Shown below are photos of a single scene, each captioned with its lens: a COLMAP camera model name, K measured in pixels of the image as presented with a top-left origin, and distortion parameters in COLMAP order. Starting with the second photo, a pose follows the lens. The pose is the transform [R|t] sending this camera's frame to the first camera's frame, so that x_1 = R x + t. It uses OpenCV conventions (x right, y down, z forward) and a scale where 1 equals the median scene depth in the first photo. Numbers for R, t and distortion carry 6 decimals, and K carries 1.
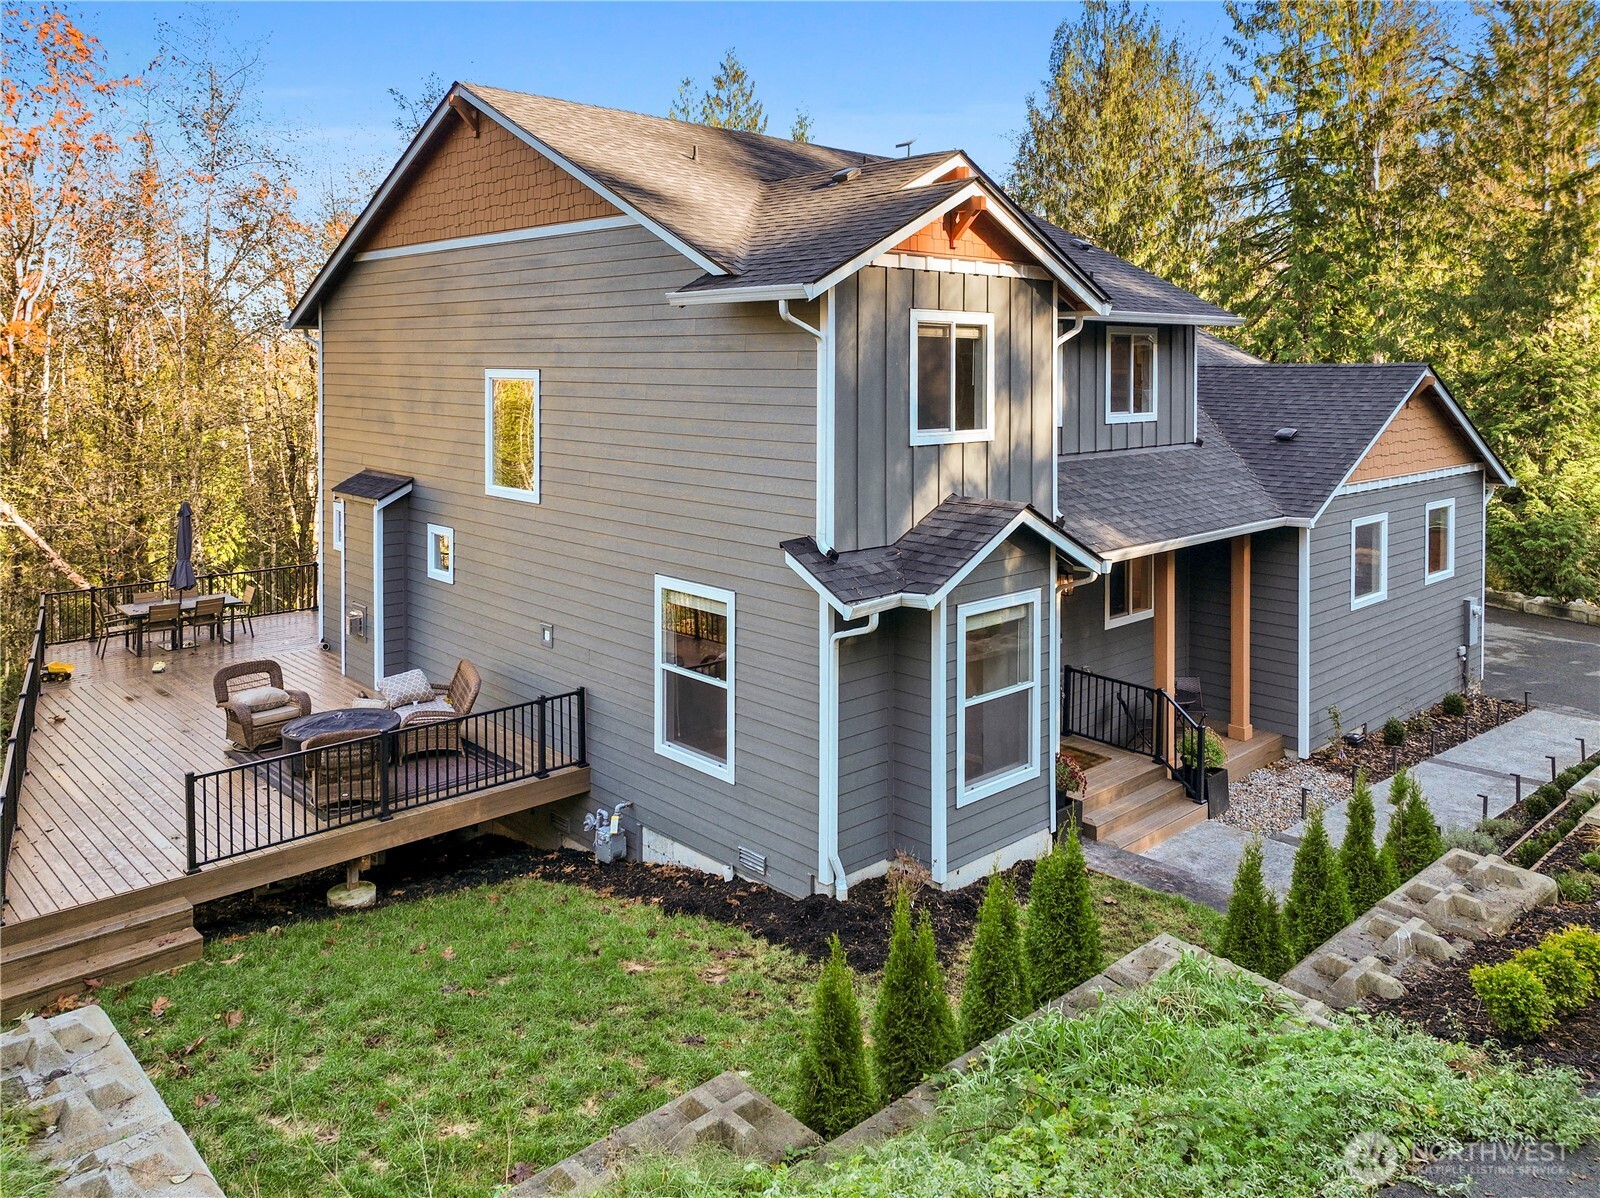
lens RADIAL K [[1144.4, 0, 808.4], [0, 1144.4, 640.4], [0, 0, 1]] dist [0.003174, 0.000730]
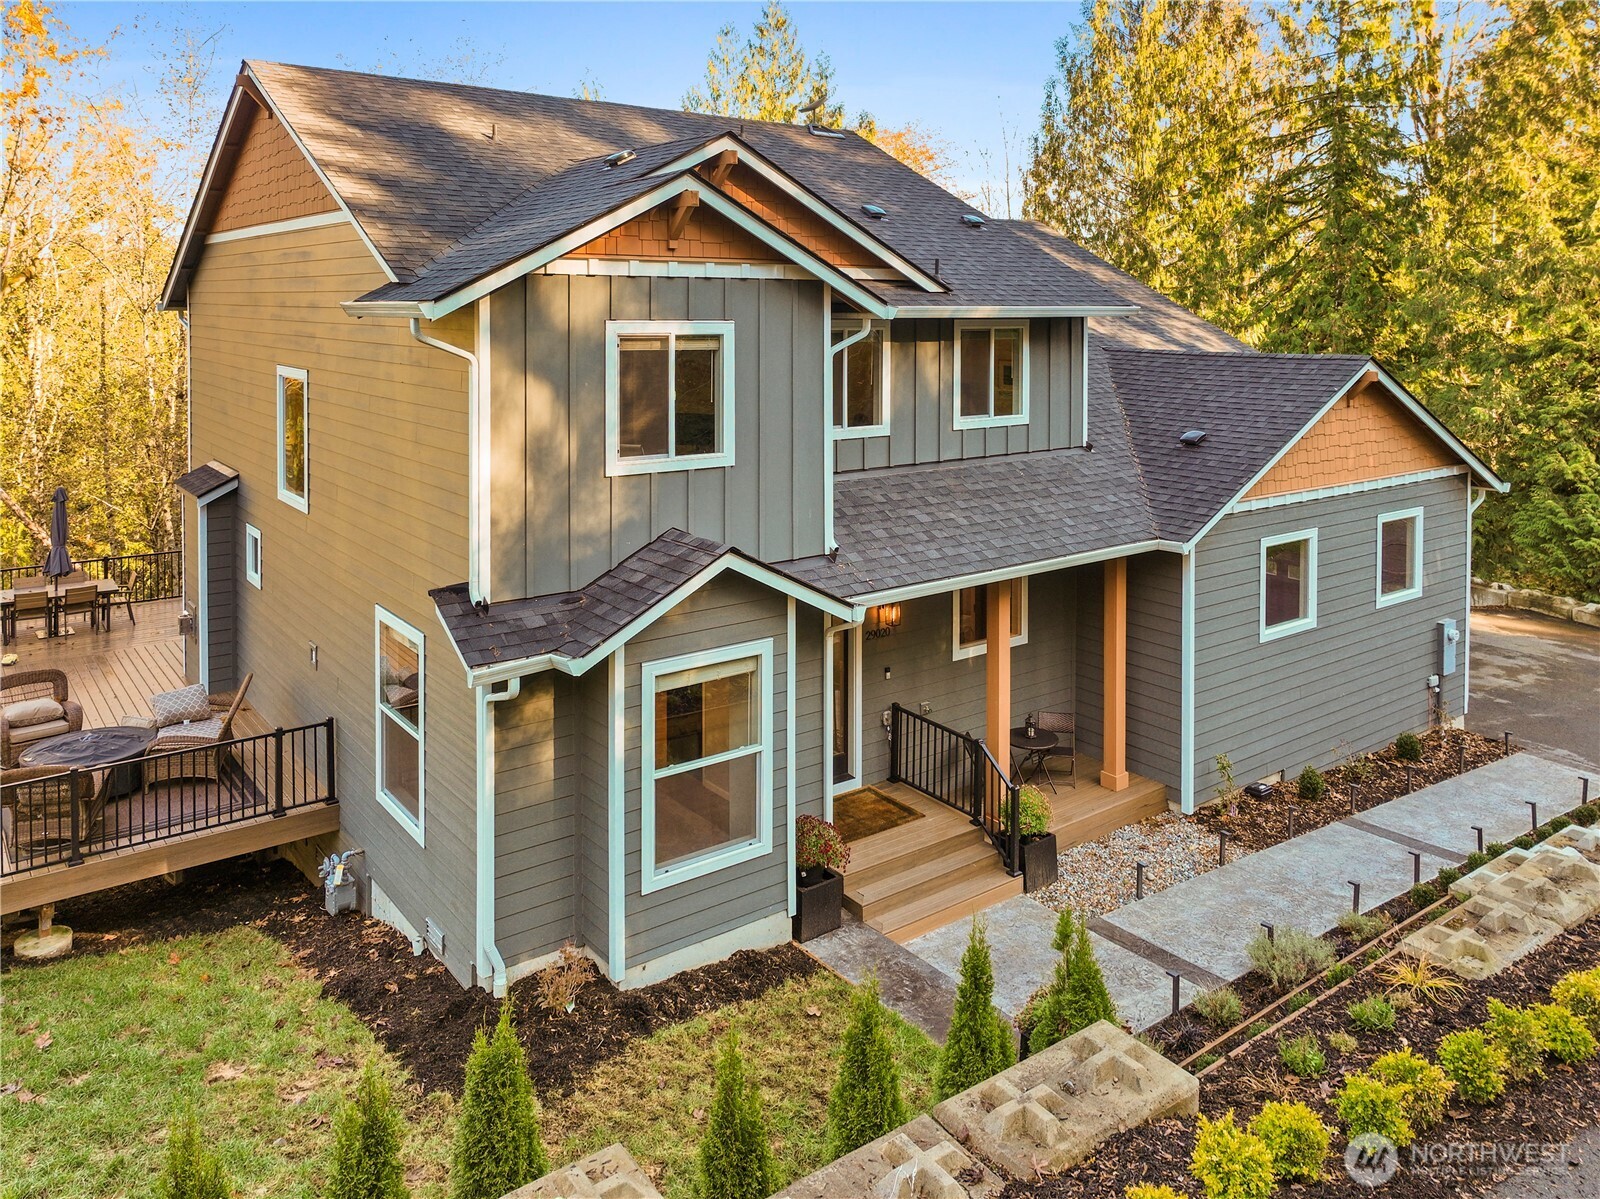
lens RADIAL K [[1168.9, 0, 793.8], [0, 1168.9, 592.5], [0, 0, 1]] dist [0.005040, 0.002369]
pose [[0.994710, 0.025439, -0.099522, 0.261812], [-0.025526, 0.999674, 0.000392, -0.069080], [0.099499, 0.002150, 0.995035, 0.101131]]
